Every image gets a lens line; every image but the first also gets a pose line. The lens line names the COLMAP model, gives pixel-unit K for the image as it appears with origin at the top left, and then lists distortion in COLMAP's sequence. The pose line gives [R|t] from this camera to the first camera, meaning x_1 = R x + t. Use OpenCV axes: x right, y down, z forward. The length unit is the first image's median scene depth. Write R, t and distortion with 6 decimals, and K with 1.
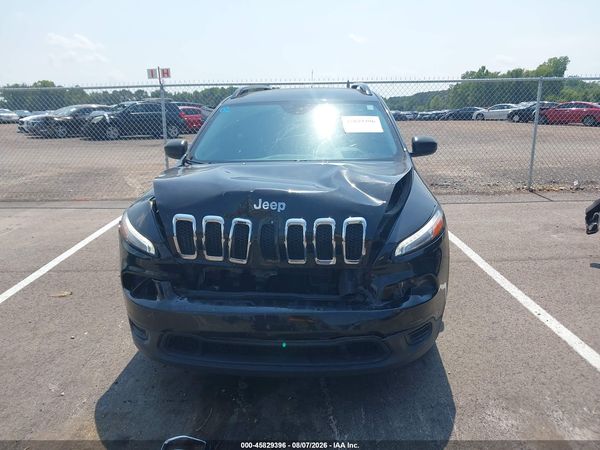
lens RADIAL K [[480.0, 0, 300.0], [0, 480.0, 225.0], [0, 0, 1]] dist [0.004150, -0.008466]
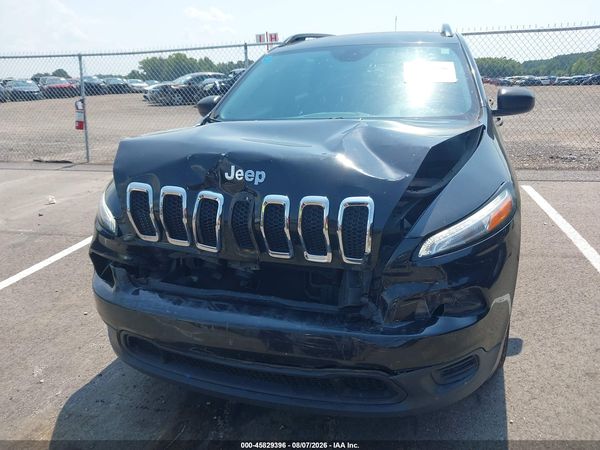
lens RADIAL K [[480.0, 0, 300.0], [0, 480.0, 225.0], [0, 0, 1]] dist [0.004150, -0.008466]
pose [[0.971524, 0.054778, -0.230522, 0.183239], [-0.040441, 0.996969, 0.066467, -0.016618], [0.233464, -0.055251, 0.970794, 0.305245]]
